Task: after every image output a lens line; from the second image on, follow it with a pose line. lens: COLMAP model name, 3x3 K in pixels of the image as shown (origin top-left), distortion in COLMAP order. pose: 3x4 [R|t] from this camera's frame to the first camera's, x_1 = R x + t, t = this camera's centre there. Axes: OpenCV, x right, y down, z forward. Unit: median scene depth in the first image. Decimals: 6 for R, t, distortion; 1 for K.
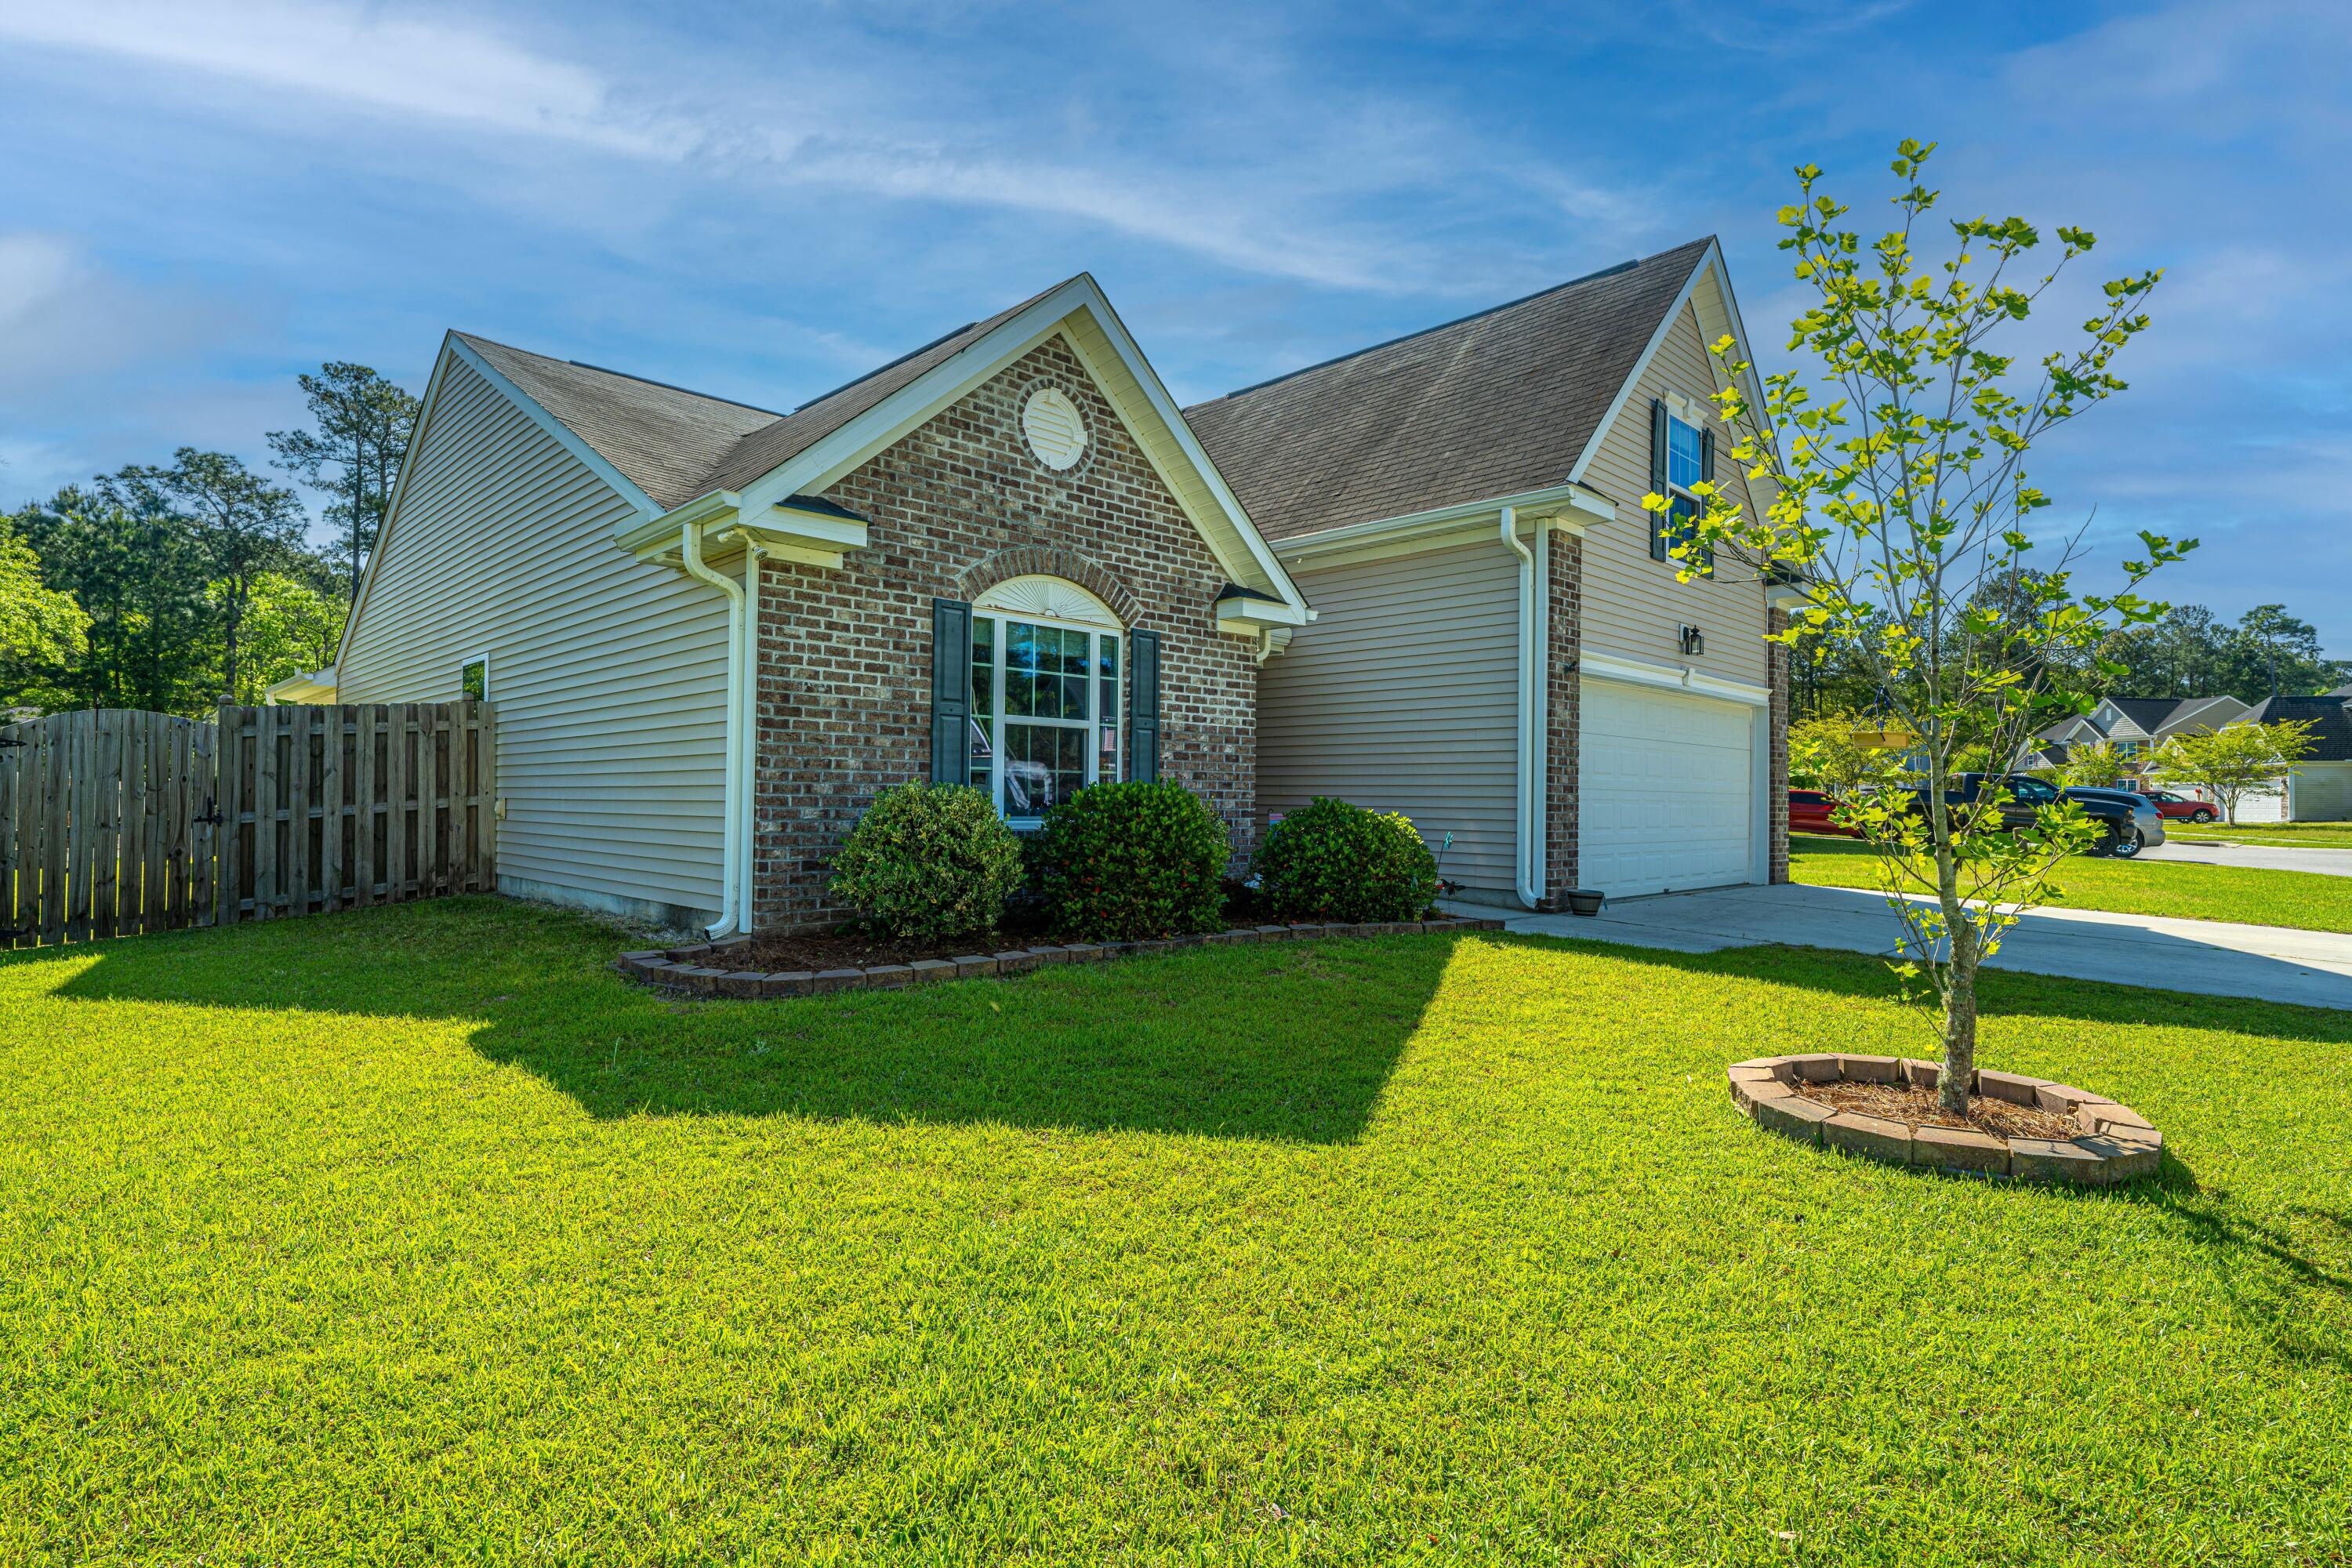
lens RADIAL K [[1138.1, 0, 1156.0], [0, 1138.1, 775.9], [0, 0, 1]] dist [-0.001153, -0.001872]
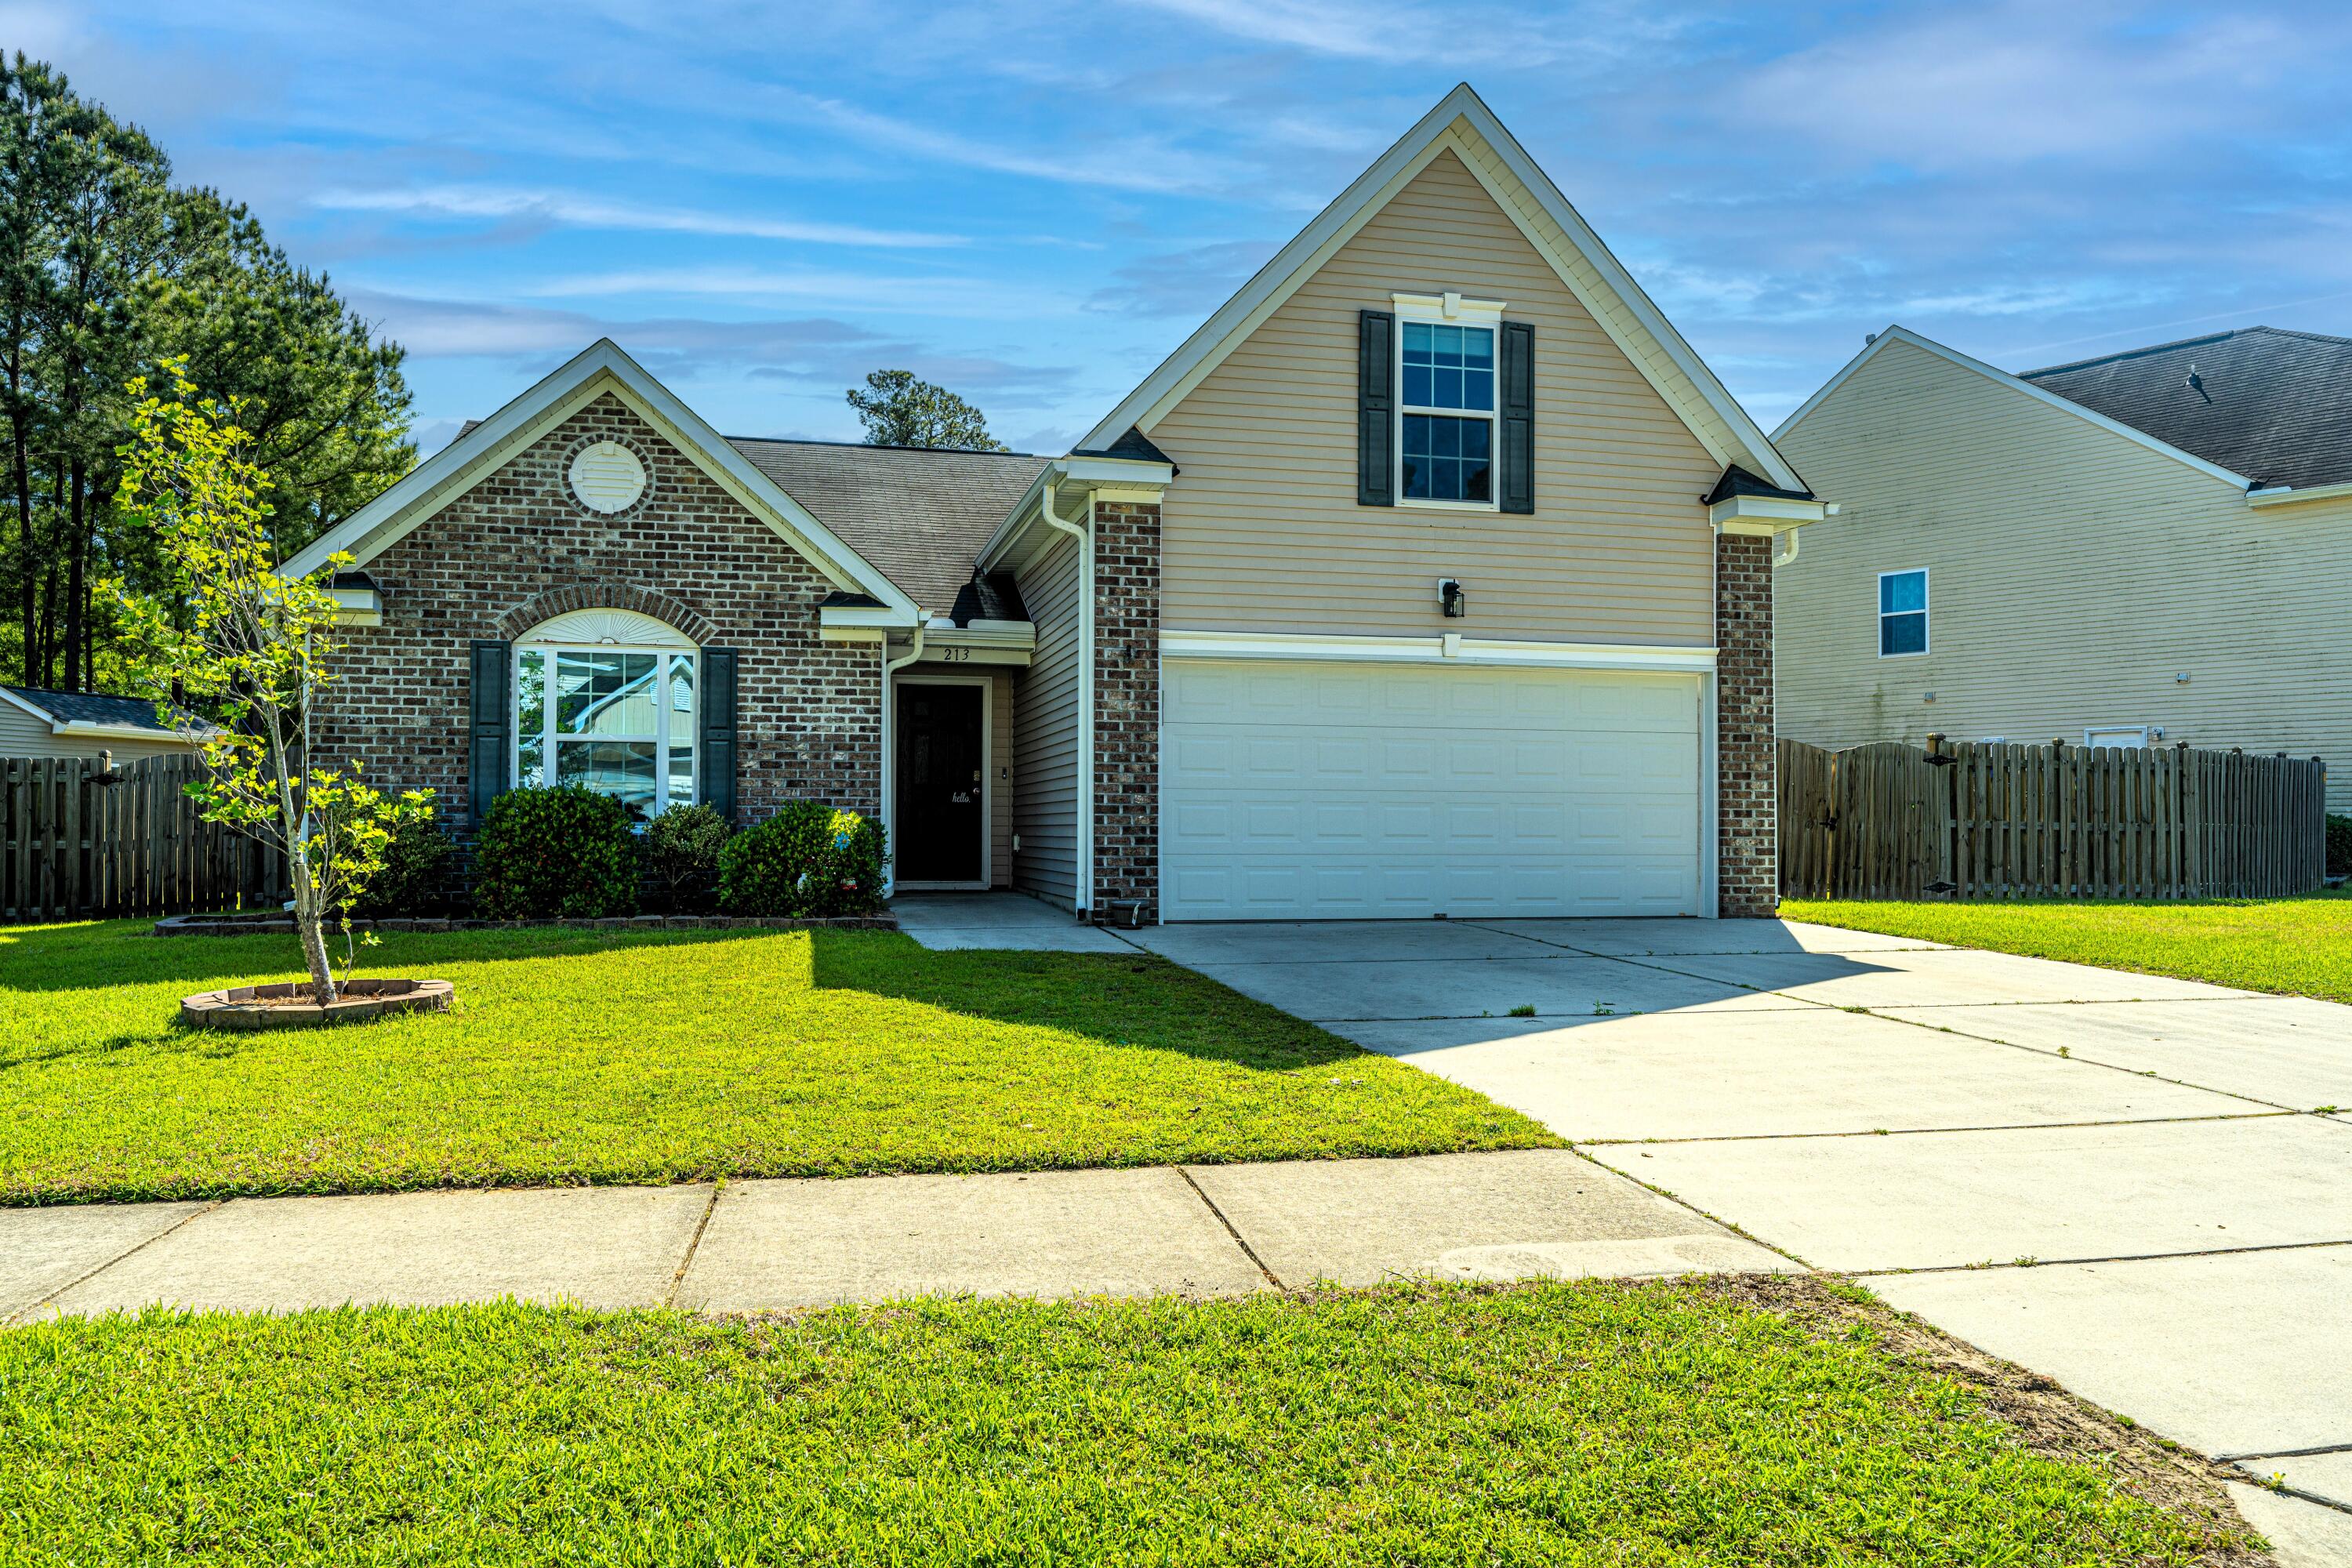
lens RADIAL K [[1586.7, 0, 1170.4], [0, 1586.7, 796.9], [0, 0, 1]] dist [0.002488, 0.000370]
pose [[0.861234, -0.019147, -0.507848, 1.205530], [0.016643, 0.999817, -0.009471, 0.035657], [0.507936, -0.000295, 0.861395, -0.068841]]
